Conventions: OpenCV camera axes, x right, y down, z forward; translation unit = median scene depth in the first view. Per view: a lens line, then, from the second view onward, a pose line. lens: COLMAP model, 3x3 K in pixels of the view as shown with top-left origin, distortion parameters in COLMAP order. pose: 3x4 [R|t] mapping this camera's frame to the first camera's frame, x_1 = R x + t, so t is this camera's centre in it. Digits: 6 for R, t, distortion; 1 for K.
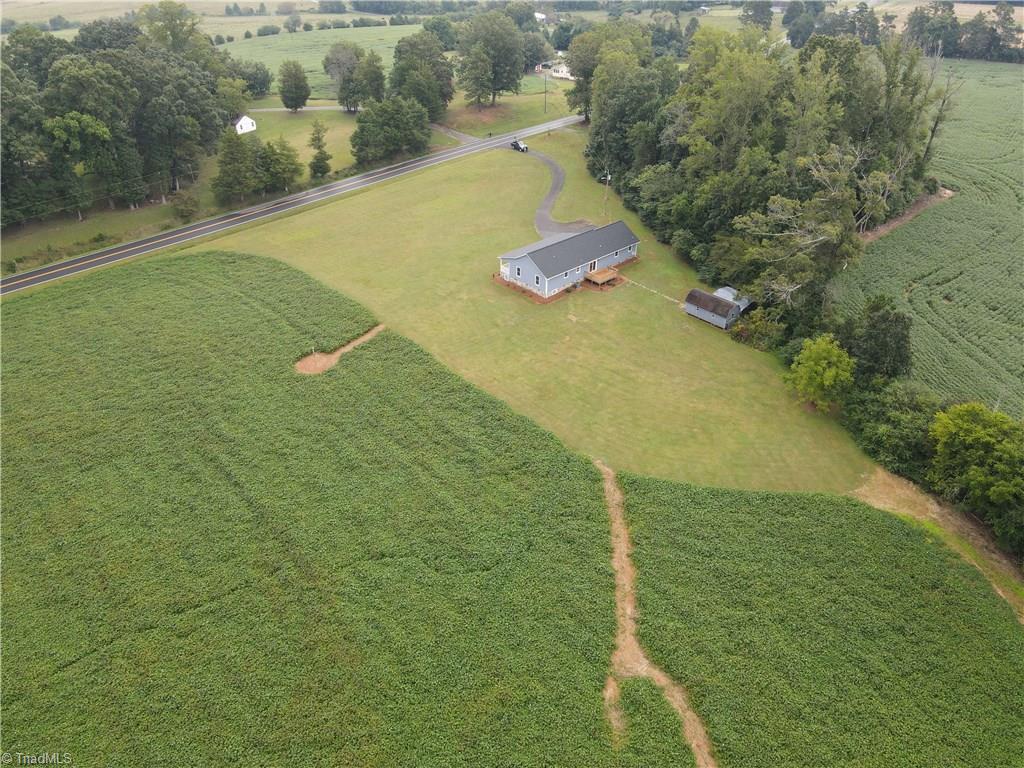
lens RADIAL K [[739.7, 0, 510.0], [0, 739.7, 379.3], [0, 0, 1]] dist [0.010289, 0.014598]
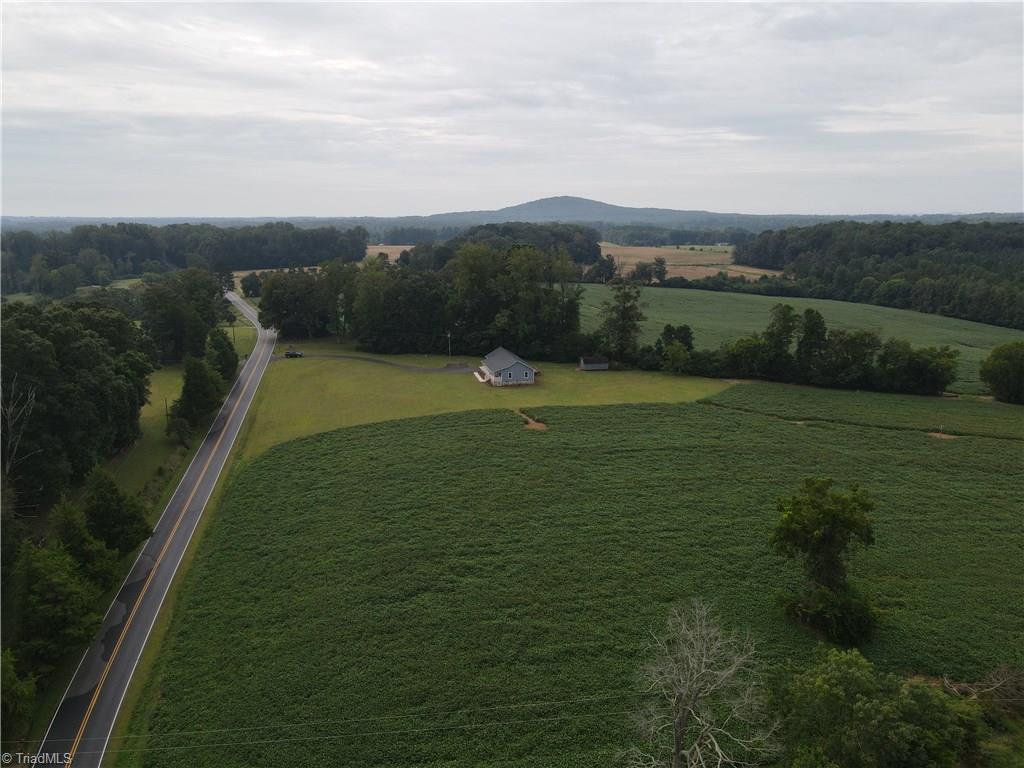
lens RADIAL K [[739.7, 0, 514.8], [0, 739.7, 381.3], [0, 0, 1]] dist [0.010289, 0.014598]
pose [[0.515192, -0.202162, 0.832891, -1.280427], [0.473672, 0.877050, -0.080114, -0.000350], [-0.714292, 0.435791, 0.547607, 0.124029]]
